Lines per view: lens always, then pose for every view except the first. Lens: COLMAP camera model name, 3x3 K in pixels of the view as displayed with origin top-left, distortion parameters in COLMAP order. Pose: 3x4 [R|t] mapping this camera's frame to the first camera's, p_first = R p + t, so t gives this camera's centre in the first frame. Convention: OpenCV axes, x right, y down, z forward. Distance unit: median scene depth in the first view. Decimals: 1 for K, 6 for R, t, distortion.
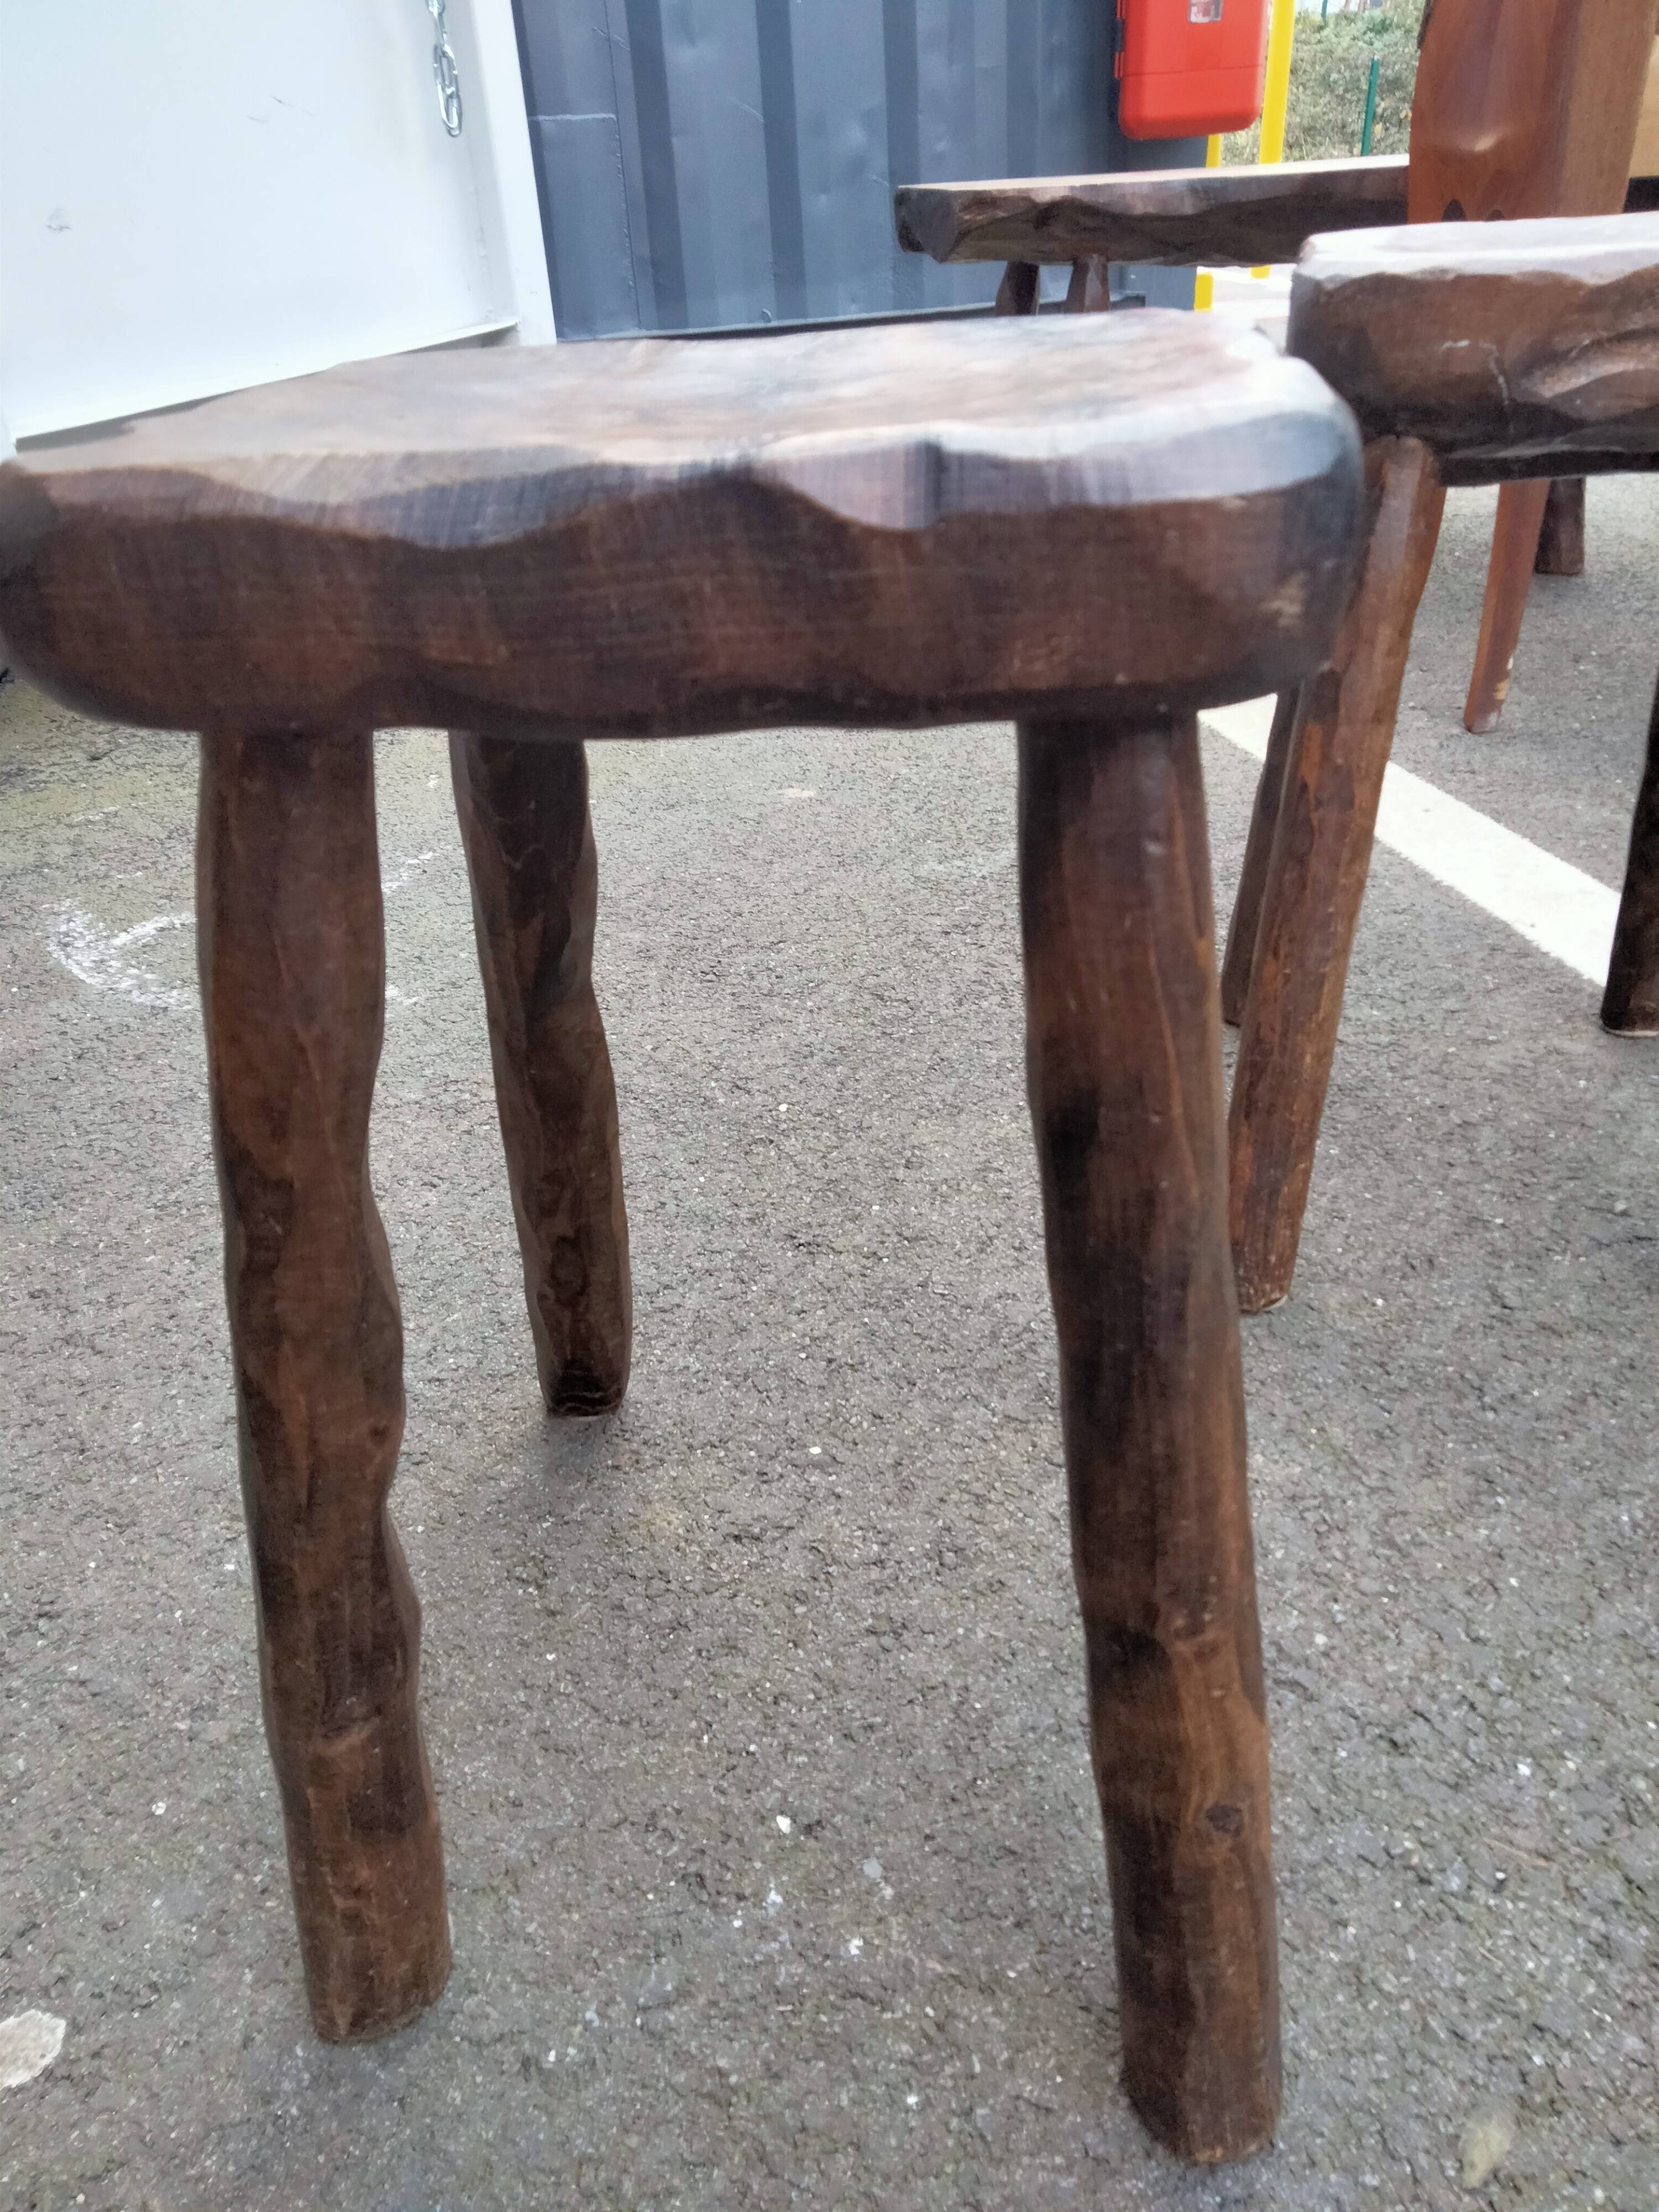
lens RADIAL K [[1605.8, 0, 823.4], [0, 1605.8, 1128.6], [0, 0, 1]] dist [0.044062, -0.026404]
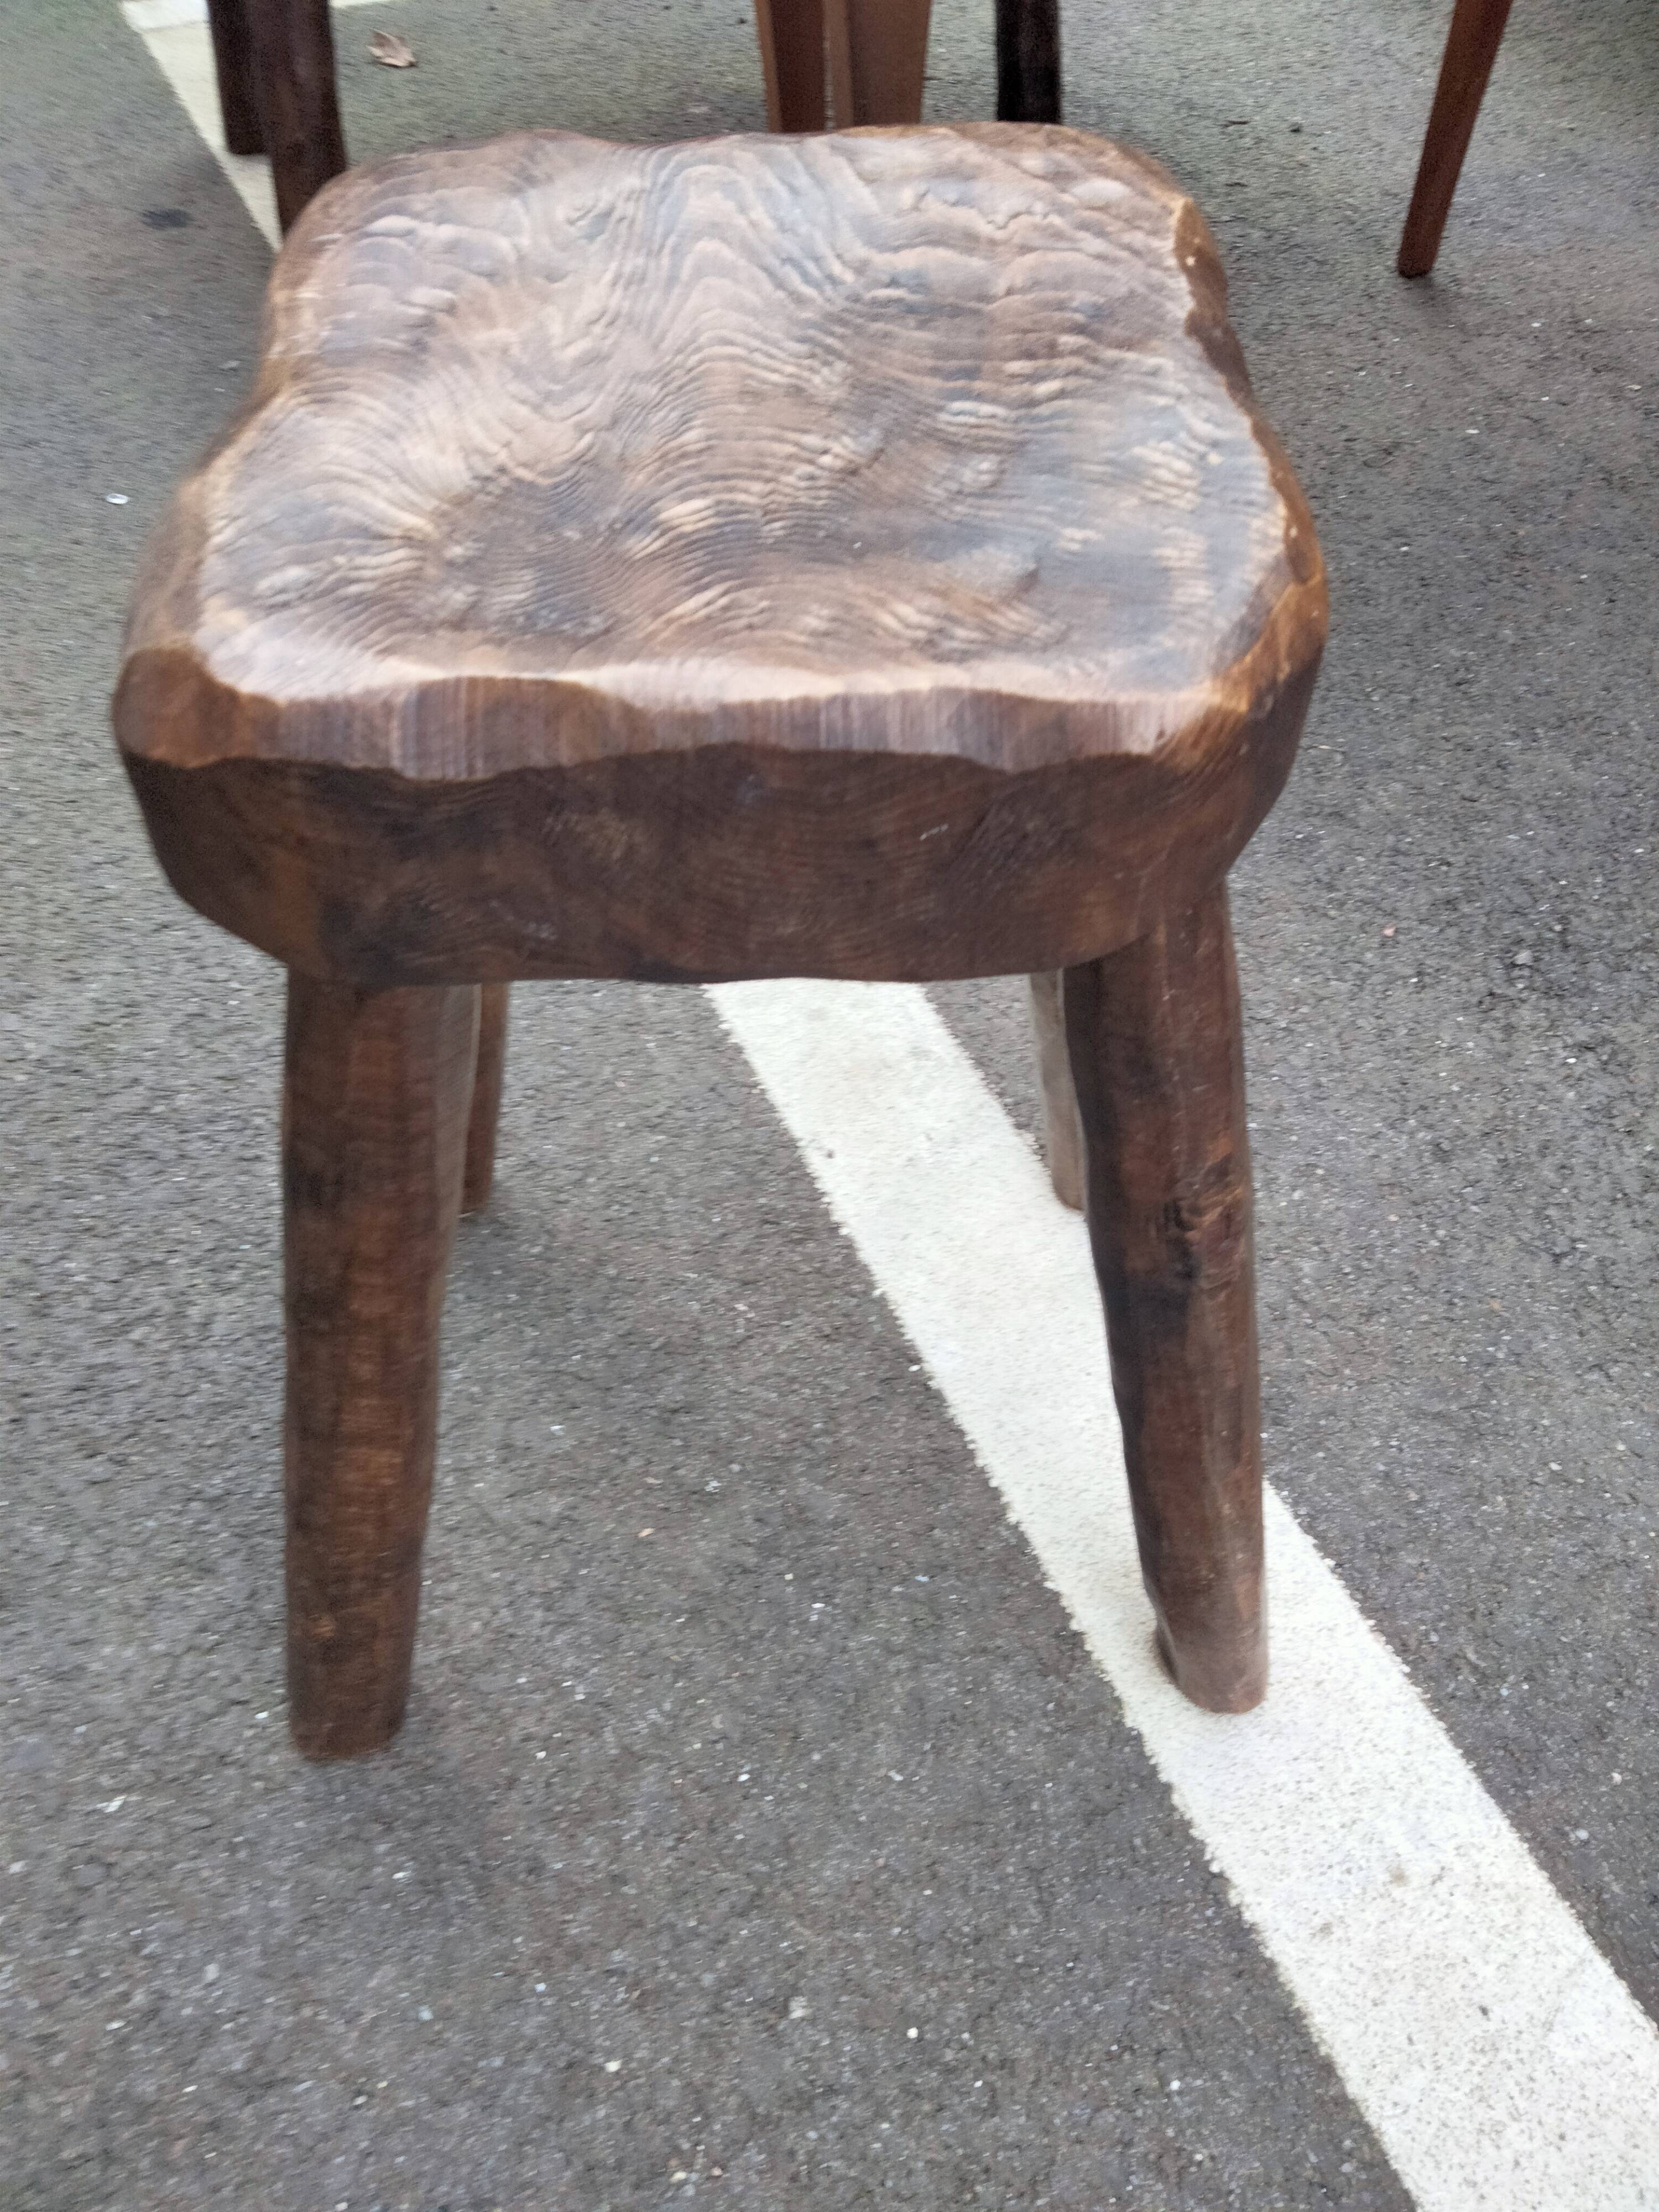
lens RADIAL K [[1648.8, 0, 829.8], [0, 1648.8, 1122.6], [0, 0, 1]] dist [0.041177, -0.037918]
pose [[0.975652, -0.130668, 0.176148, 0.579235], [0.070168, 0.946902, 0.313773, -0.646379], [-0.207795, -0.293774, 0.933016, 0.654505]]
